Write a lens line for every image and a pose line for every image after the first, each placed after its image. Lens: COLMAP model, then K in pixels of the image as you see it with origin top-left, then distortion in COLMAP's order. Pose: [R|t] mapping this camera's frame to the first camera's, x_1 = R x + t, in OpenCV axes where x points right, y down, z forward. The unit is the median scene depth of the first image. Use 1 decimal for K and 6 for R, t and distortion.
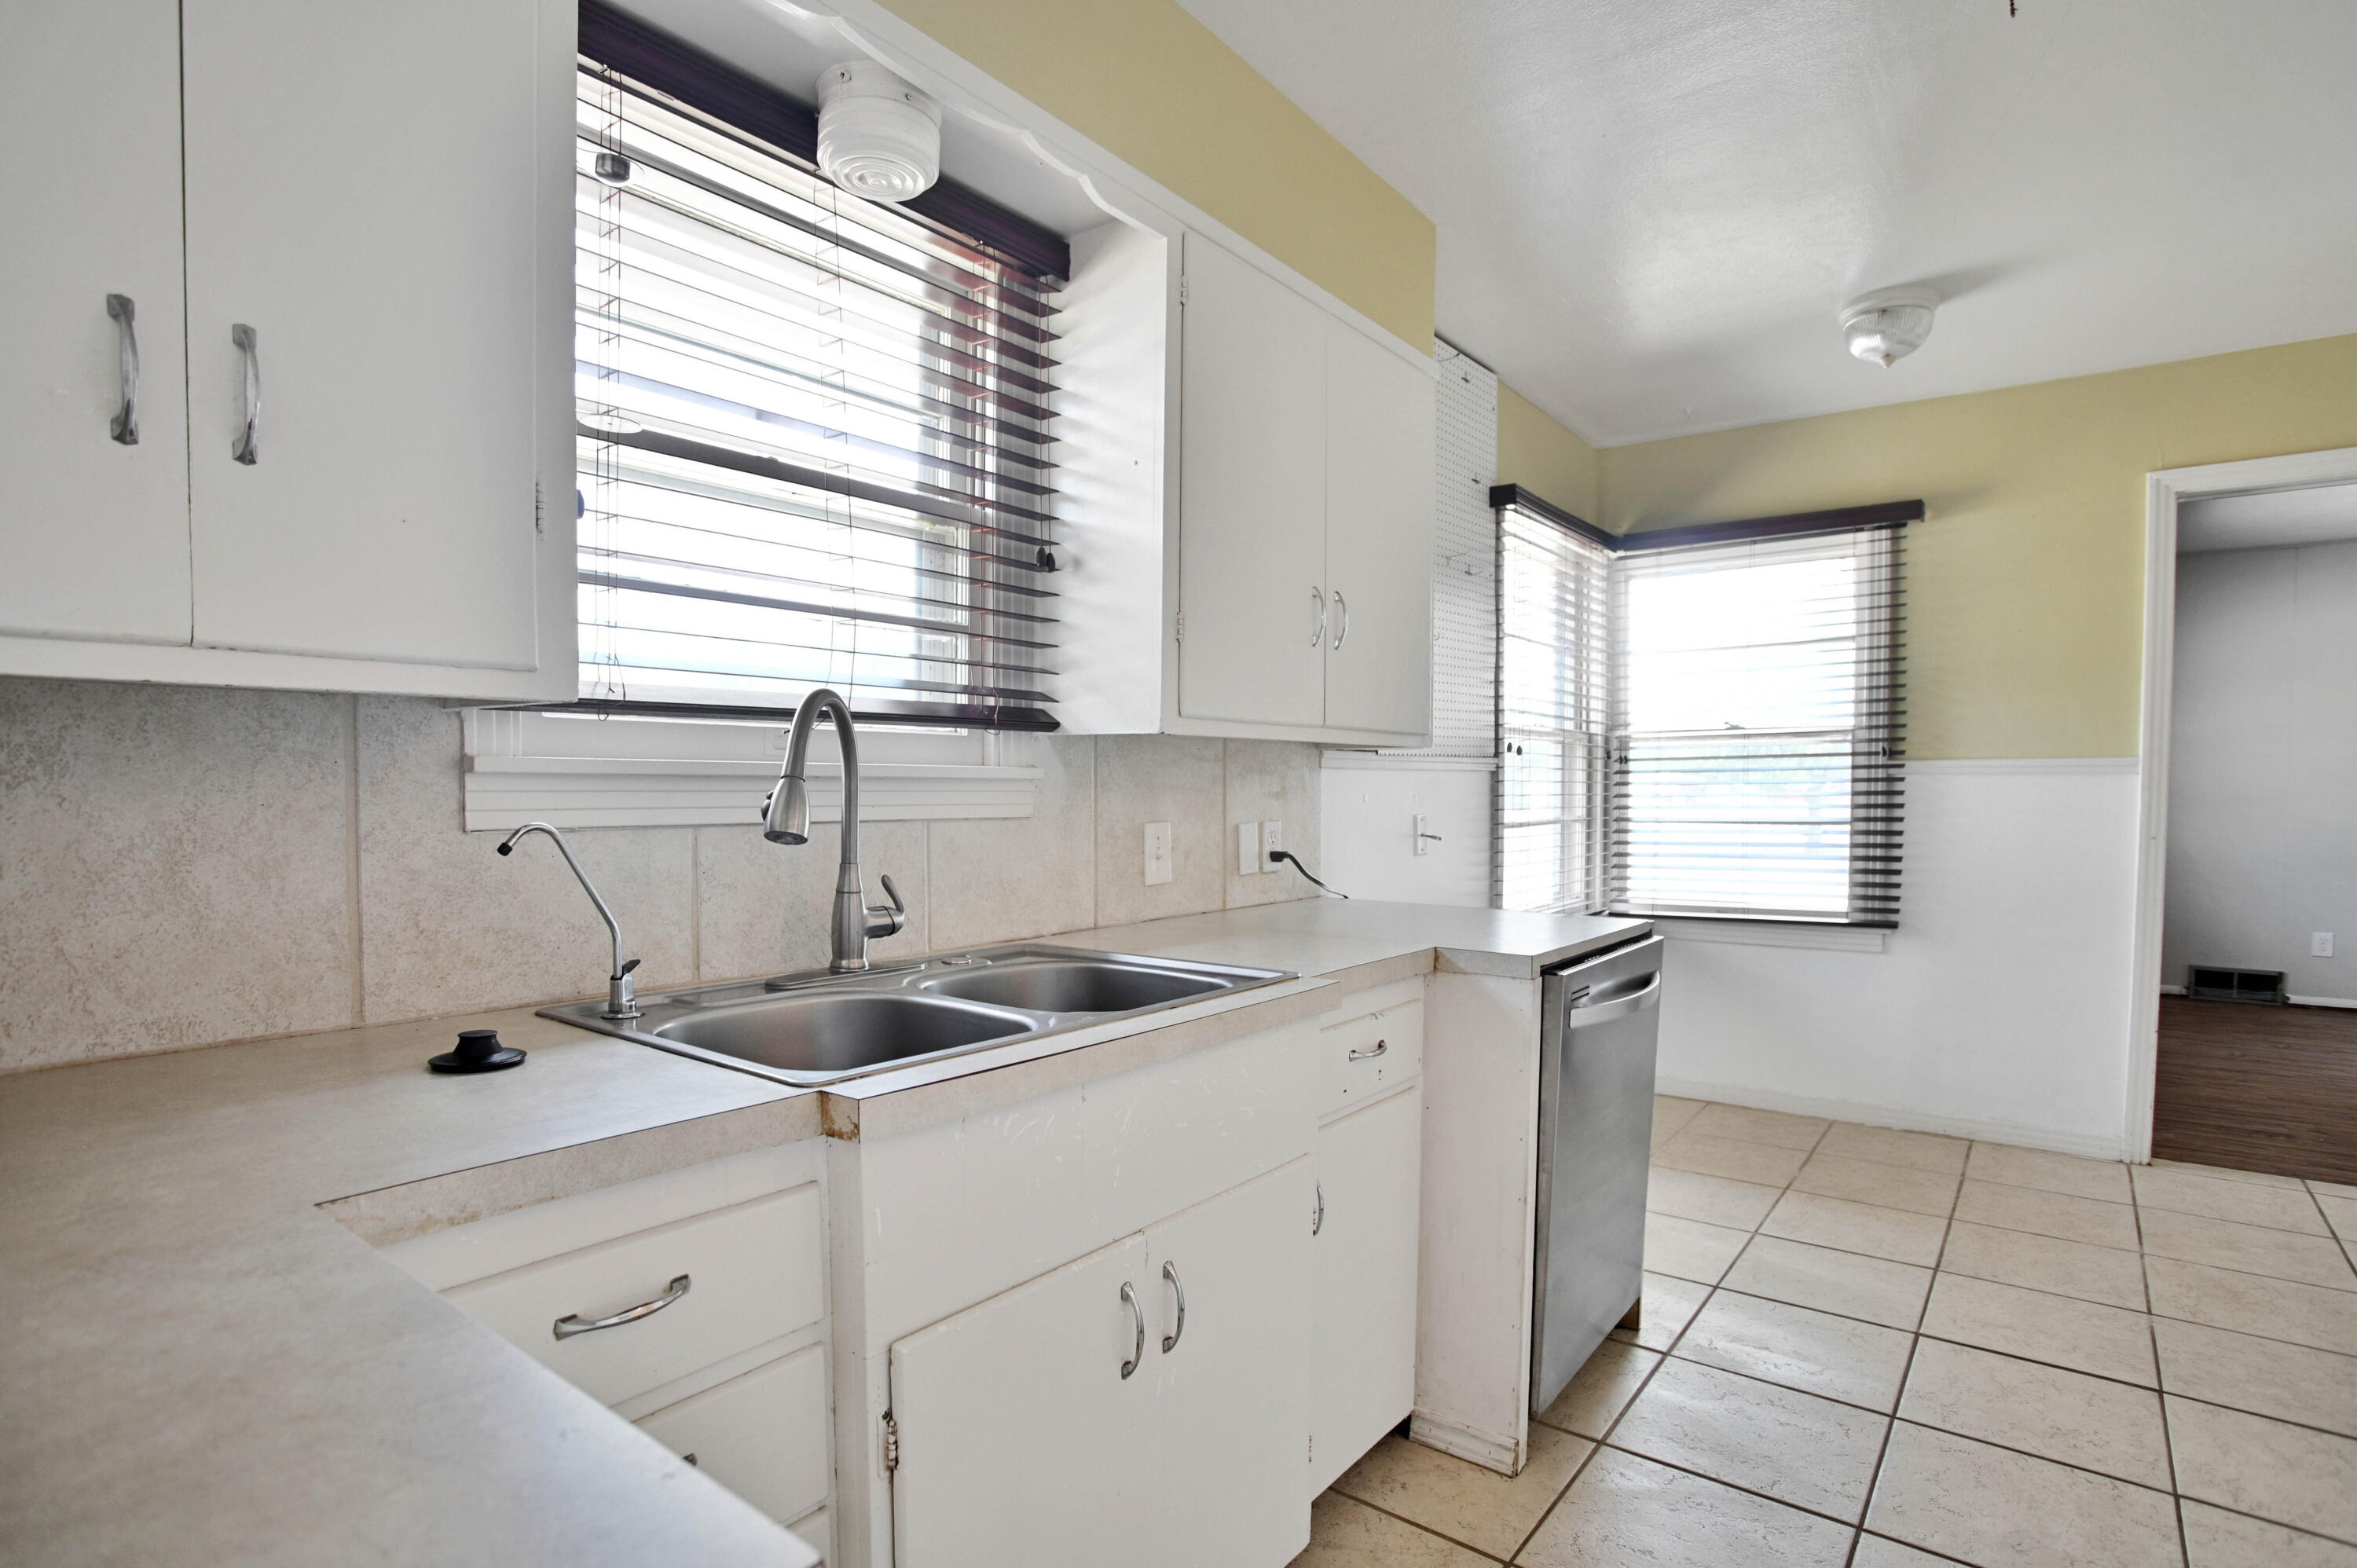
lens RADIAL K [[1205.5, 0, 1185.8], [0, 1205.5, 830.2], [0, 0, 1]] dist [-0.076830, 0.040519]
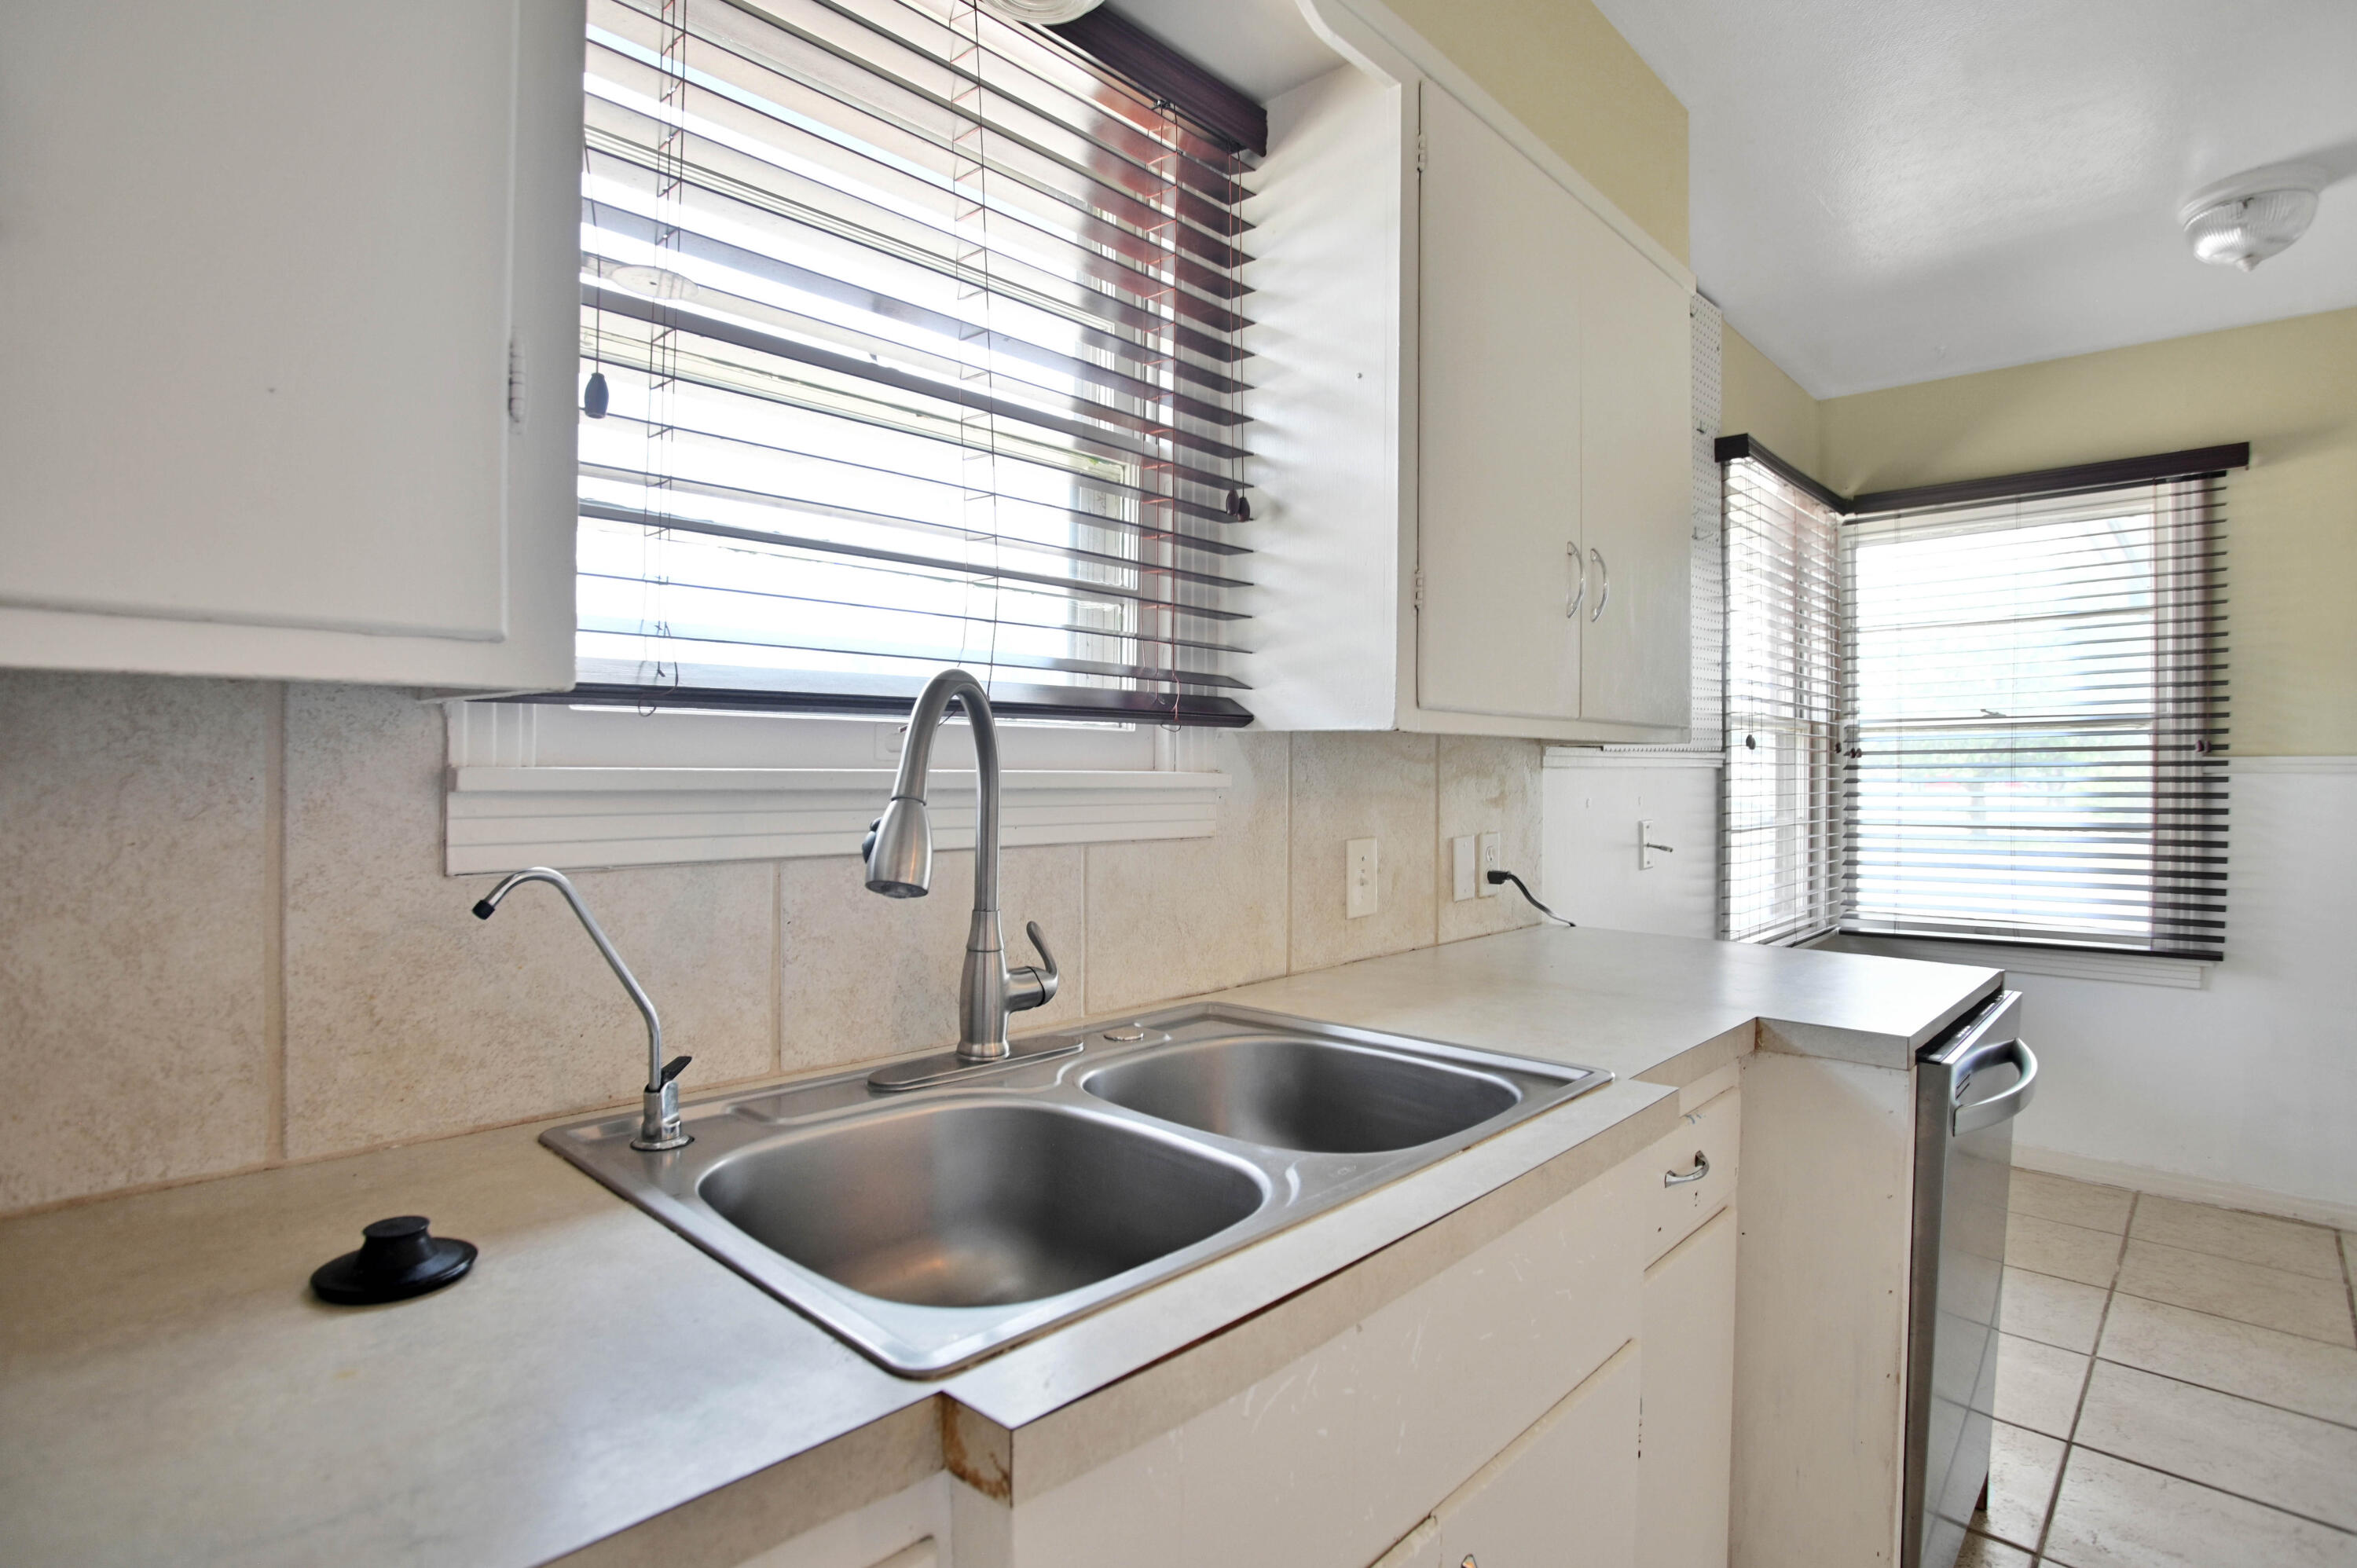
lens RADIAL K [[1208.0, 0, 1178.5], [0, 1208.0, 768.6], [0, 0, 1]] dist [-0.076089, 0.032763]
pose [[0.994204, 0.006264, -0.107328, -0.069200], [-0.010283, 0.999265, -0.036935, -0.026179], [0.107018, 0.037825, 0.993537, 0.226998]]
